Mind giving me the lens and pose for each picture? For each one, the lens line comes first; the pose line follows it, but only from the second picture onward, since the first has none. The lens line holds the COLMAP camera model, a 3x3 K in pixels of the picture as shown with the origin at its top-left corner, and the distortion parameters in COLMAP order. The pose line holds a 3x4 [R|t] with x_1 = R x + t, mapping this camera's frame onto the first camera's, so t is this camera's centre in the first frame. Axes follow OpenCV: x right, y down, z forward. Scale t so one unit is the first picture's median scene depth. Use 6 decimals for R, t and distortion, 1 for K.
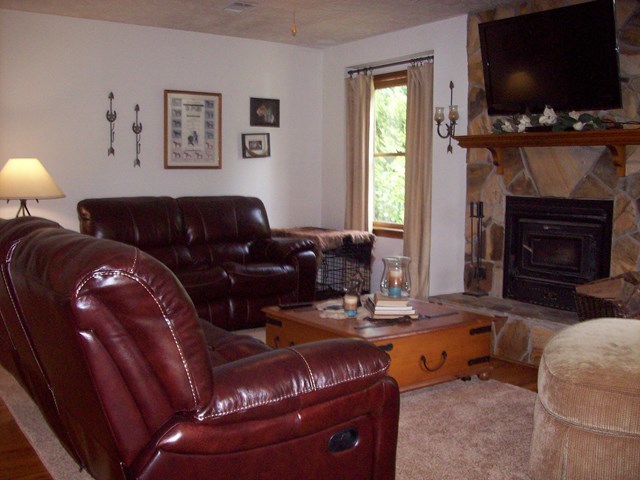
lens RADIAL K [[679.1, 0, 319.9], [0, 679.1, 239.1], [0, 0, 1]] dist [-0.150175, 0.000000]
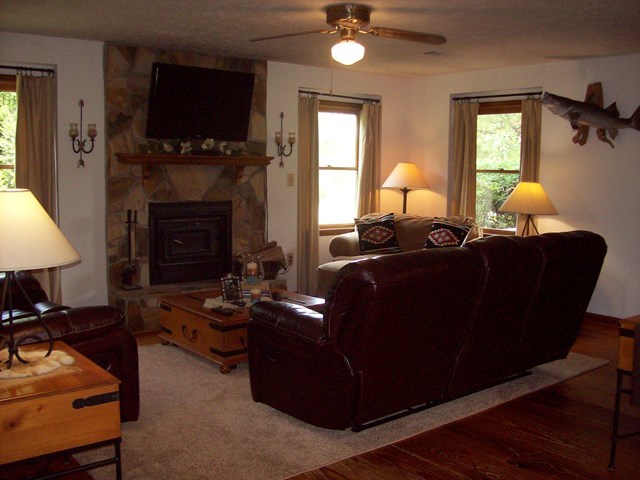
lens RADIAL K [[679.1, 0, 320.5], [0, 679.1, 241.3], [0, 0, 1]] dist [-0.150175, 0.000000]
pose [[-0.081041, -0.110064, 0.990615, -0.982557], [0.085842, 0.989421, 0.116954, -0.112500], [-0.993007, 0.094515, -0.070735, 0.781973]]
